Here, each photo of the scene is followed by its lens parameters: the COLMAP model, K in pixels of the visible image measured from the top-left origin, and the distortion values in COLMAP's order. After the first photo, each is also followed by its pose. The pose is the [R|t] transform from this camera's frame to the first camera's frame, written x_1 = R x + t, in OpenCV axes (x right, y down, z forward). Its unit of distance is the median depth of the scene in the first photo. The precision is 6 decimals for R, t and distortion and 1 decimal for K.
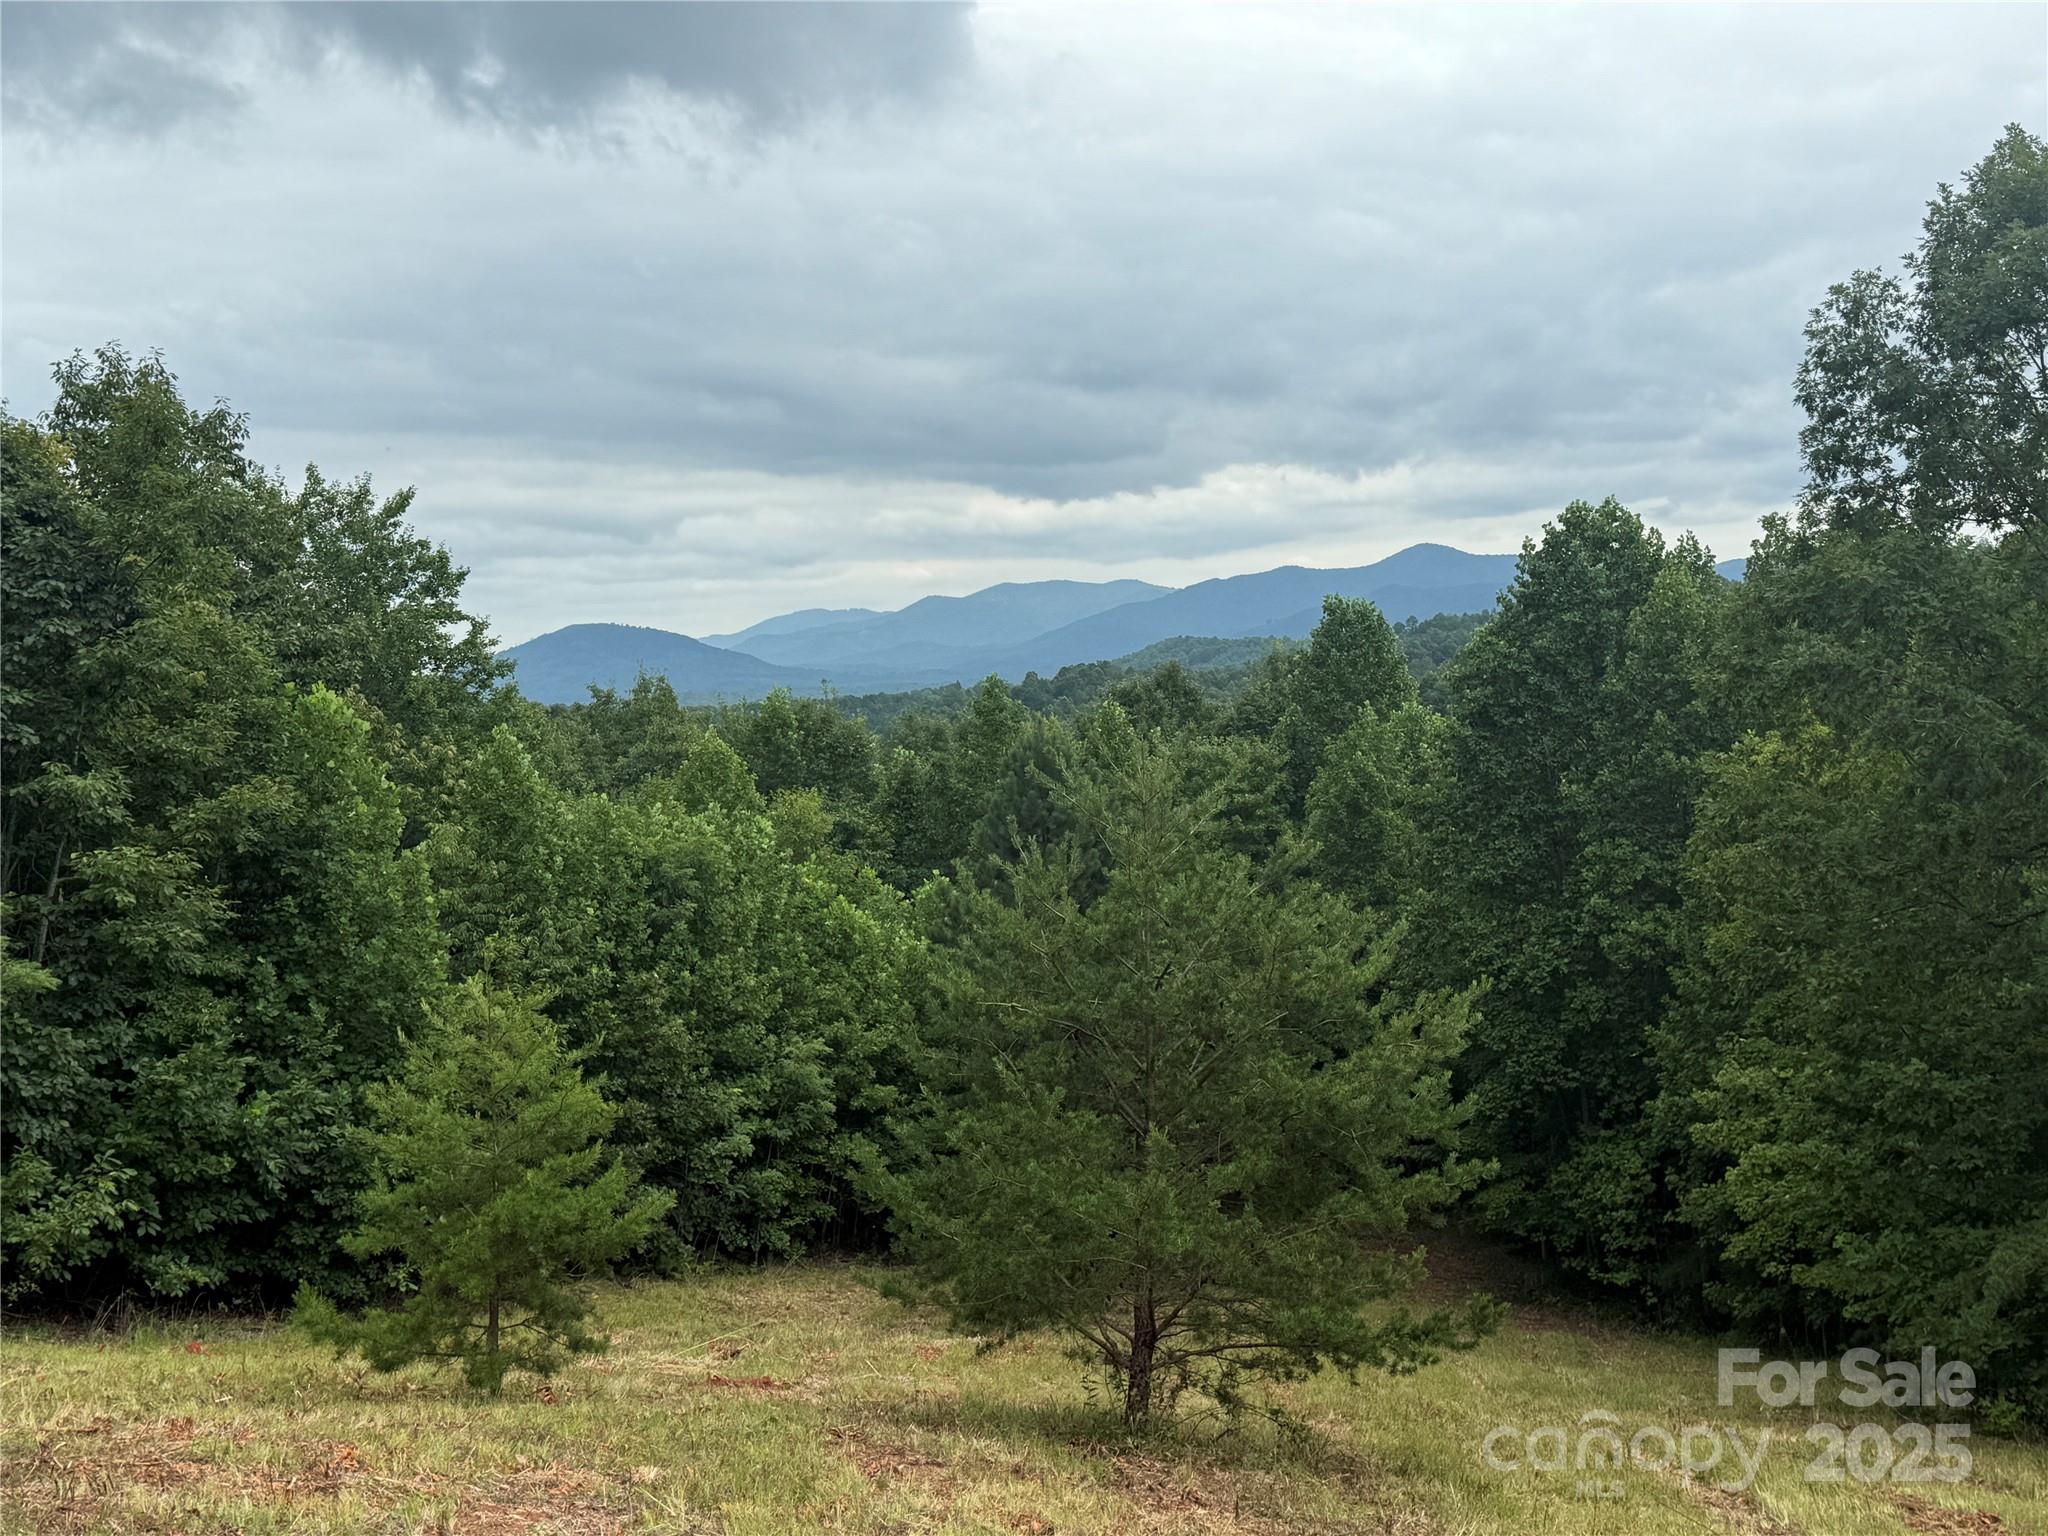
lens RADIAL K [[2255.0, 0, 1024.0], [0, 2255.0, 768.0], [0, 0, 1]] dist [0.134176, -0.028587]
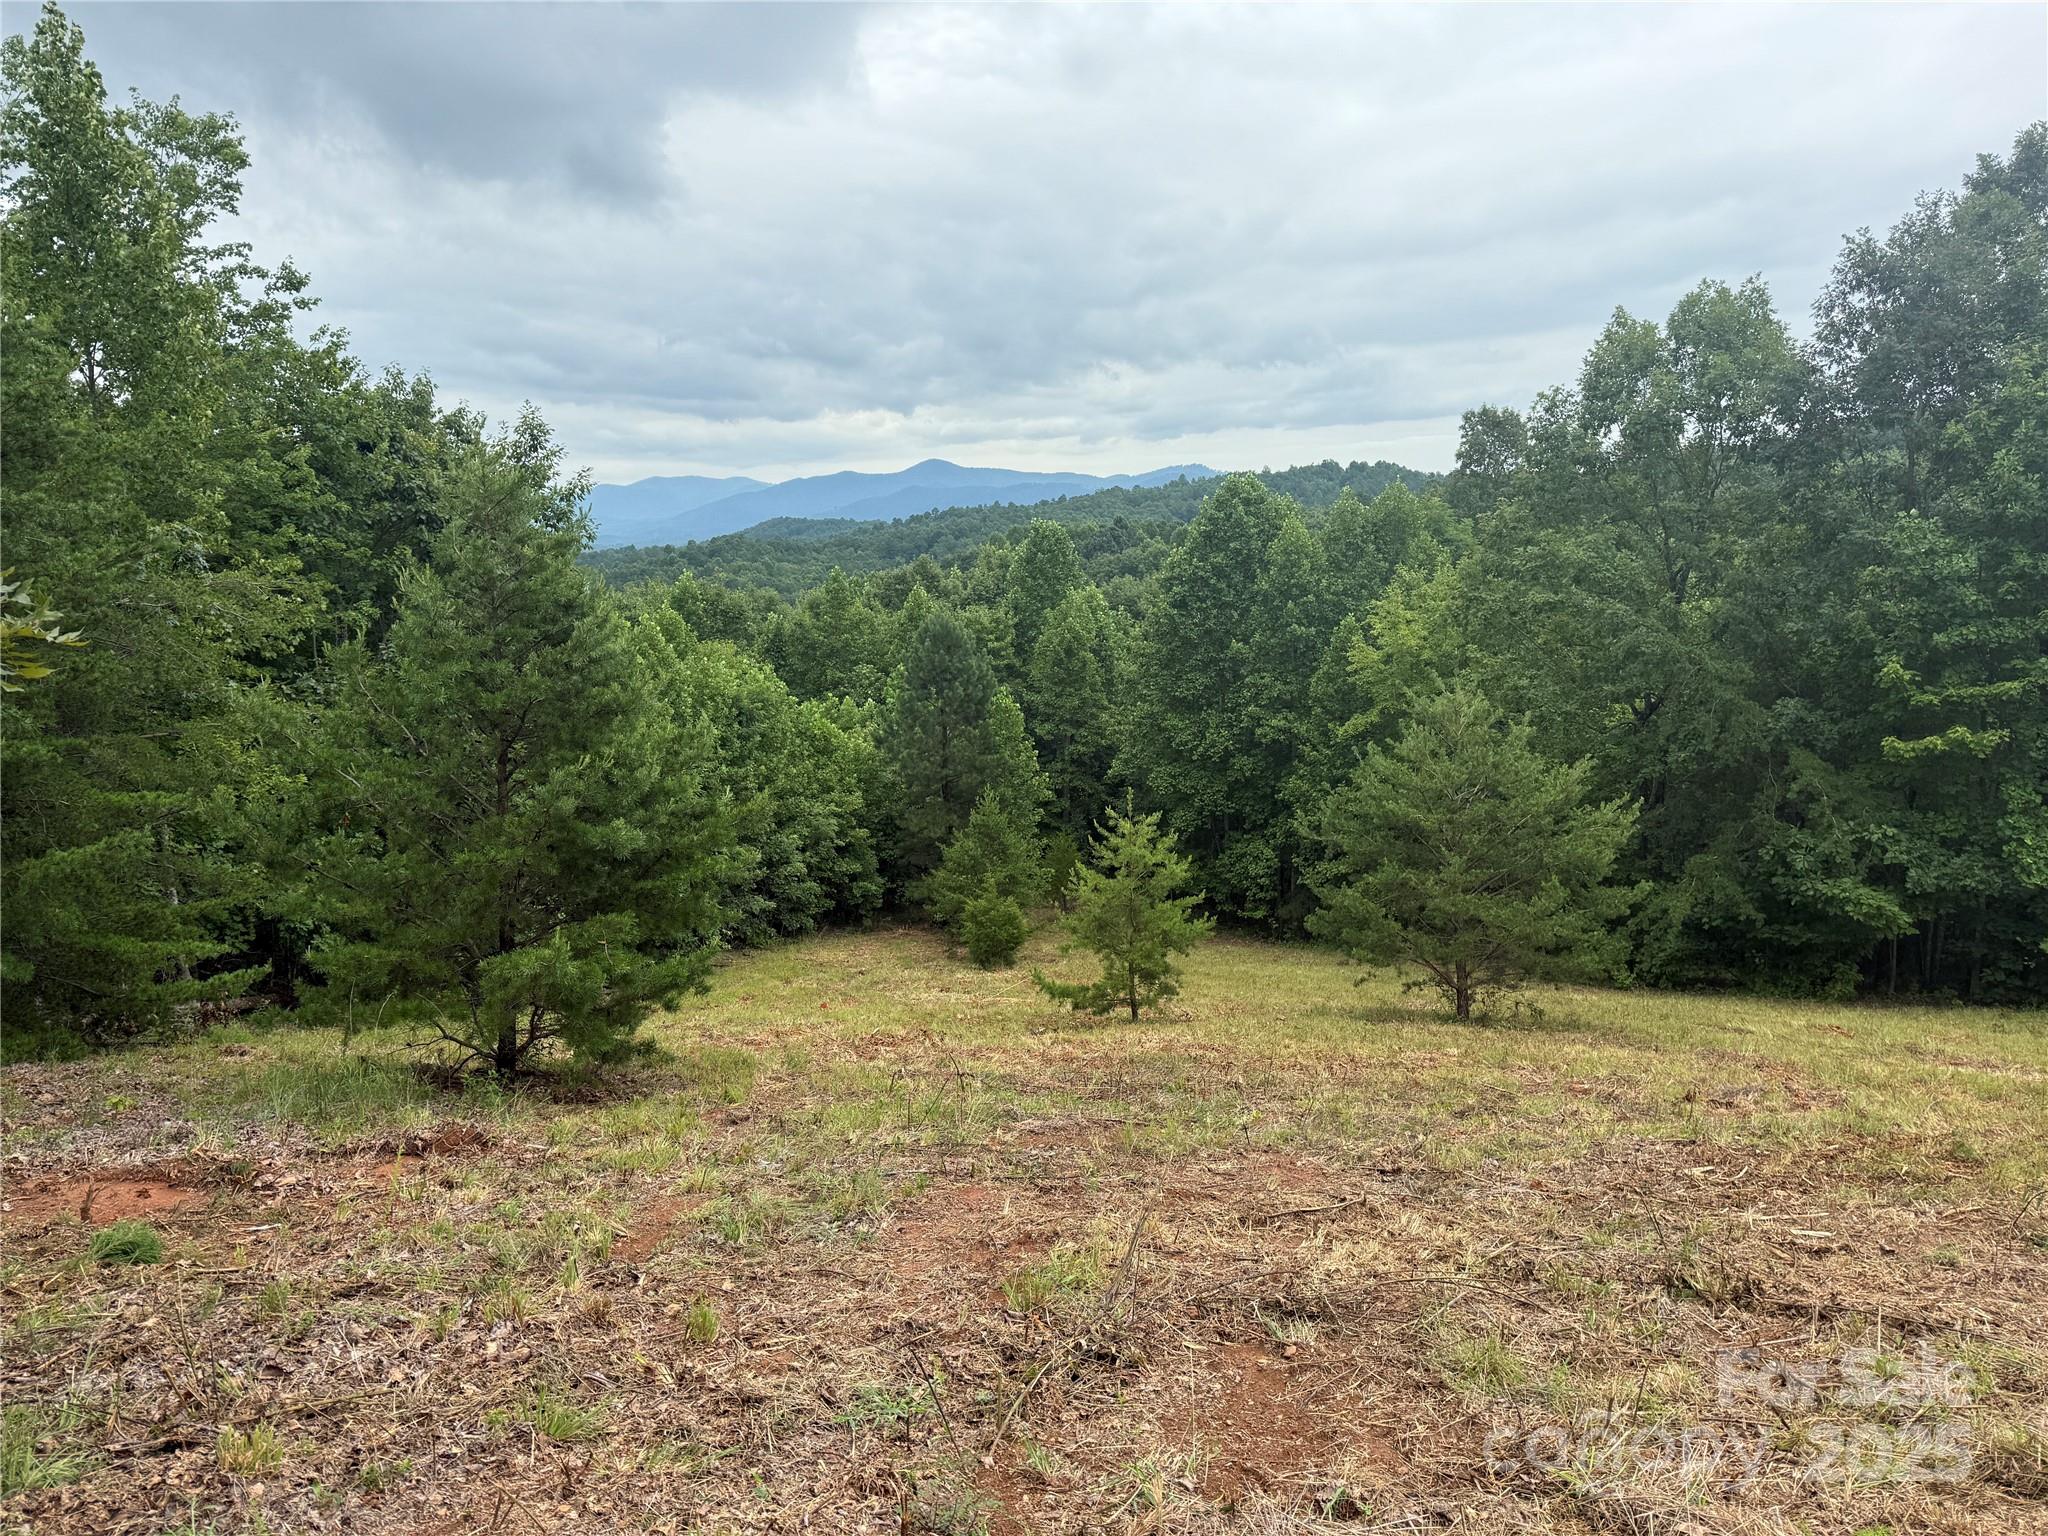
lens RADIAL K [[1422.8, 0, 1032.2], [0, 1422.8, 774.1], [0, 0, 1]] dist [0.151244, -0.208995]
pose [[0.970675, -0.030404, 0.238464, -0.170750], [0.001874, 0.992897, 0.118966, -0.022351], [-0.240387, -0.115030, 0.963837, -0.036984]]
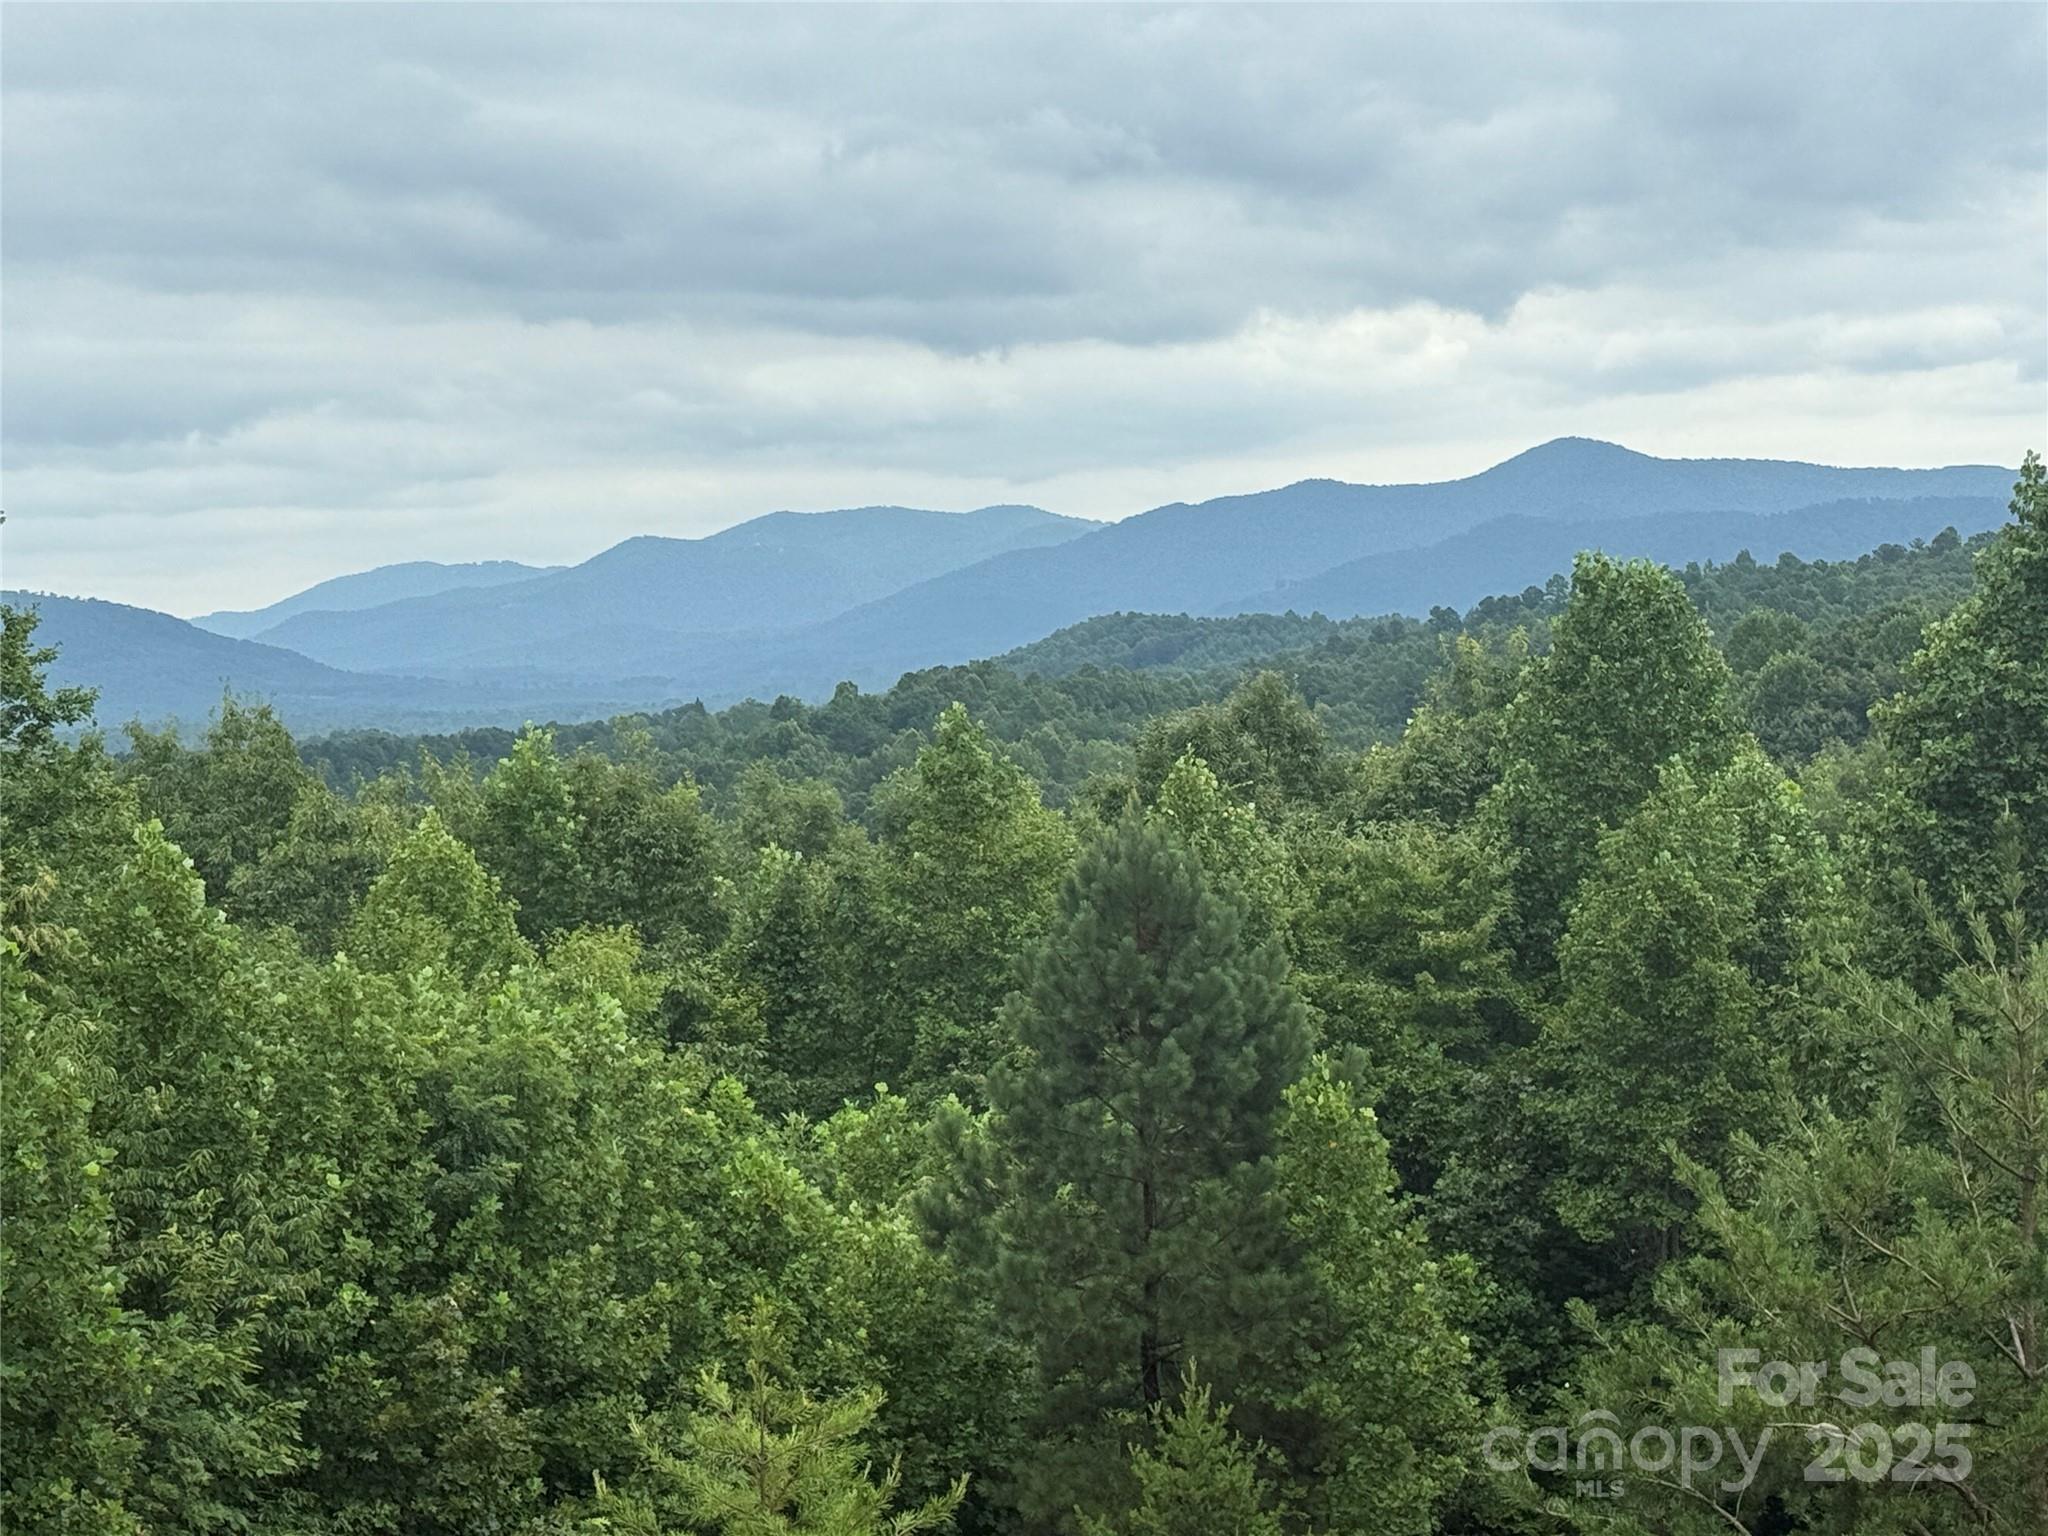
lens RADIAL K [[4283.2, 0, 1028.0], [0, 4283.2, 781.3], [0, 0, 1]] dist [0.147236, 0.005707]
pose [[0.998777, -0.005144, 0.049164, -0.063229], [0.006080, 0.999803, -0.018907, -0.006985], [-0.049057, 0.019182, 0.998612, 0.003316]]
